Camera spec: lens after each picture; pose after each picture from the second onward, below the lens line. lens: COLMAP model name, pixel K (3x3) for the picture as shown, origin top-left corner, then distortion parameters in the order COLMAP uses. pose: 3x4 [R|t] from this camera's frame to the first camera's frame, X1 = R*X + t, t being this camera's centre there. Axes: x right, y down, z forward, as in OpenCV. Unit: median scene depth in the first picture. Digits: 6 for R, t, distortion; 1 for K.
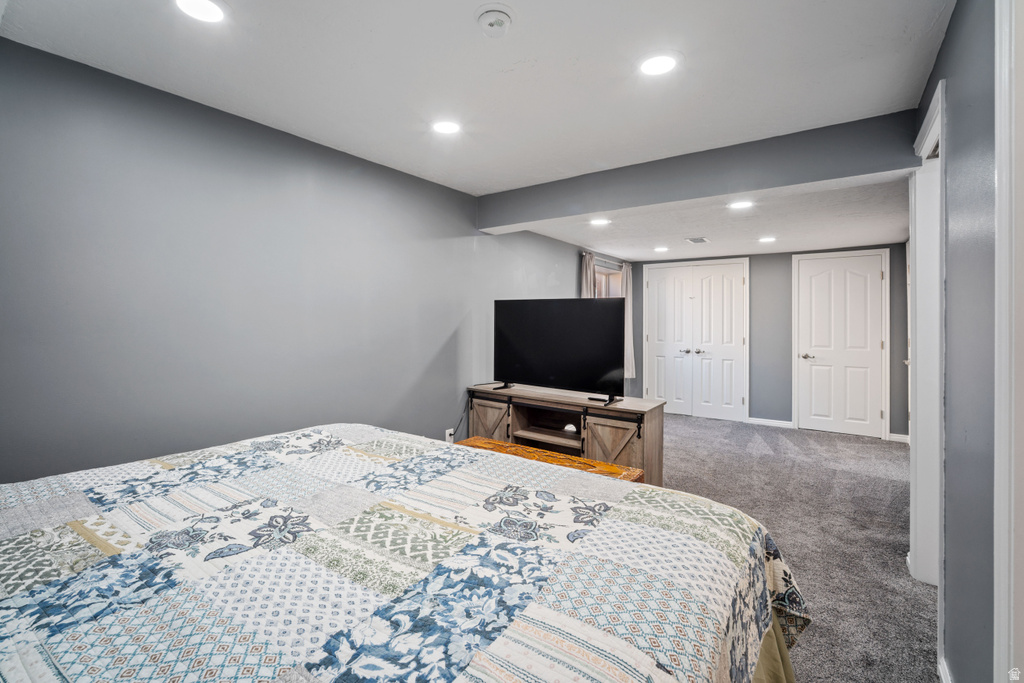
lens RADIAL K [[447.1, 0, 514.1], [0, 447.1, 321.4], [0, 0, 1]] dist [-0.019552, 0.000833]
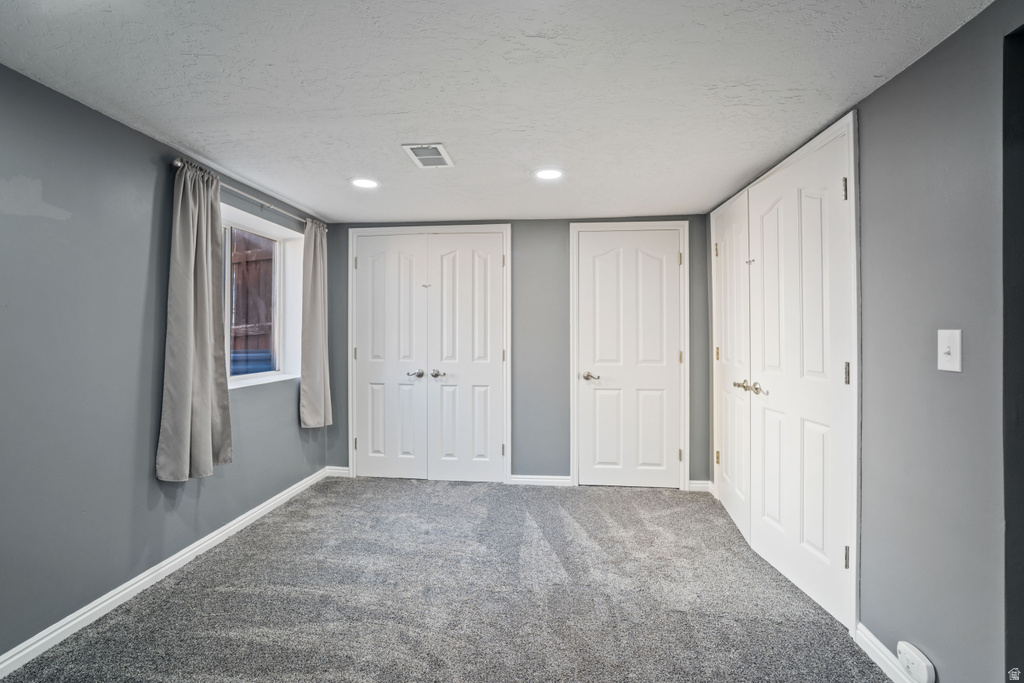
lens RADIAL K [[447.1, 0, 511.3], [0, 447.1, 333.3], [0, 0, 1]] dist [-0.019552, 0.000833]
pose [[0.861197, -0.007804, 0.508211, 0.216902], [0.002700, 0.999938, 0.010780, 0.006279], [-0.508263, -0.007912, 0.861165, 0.478213]]
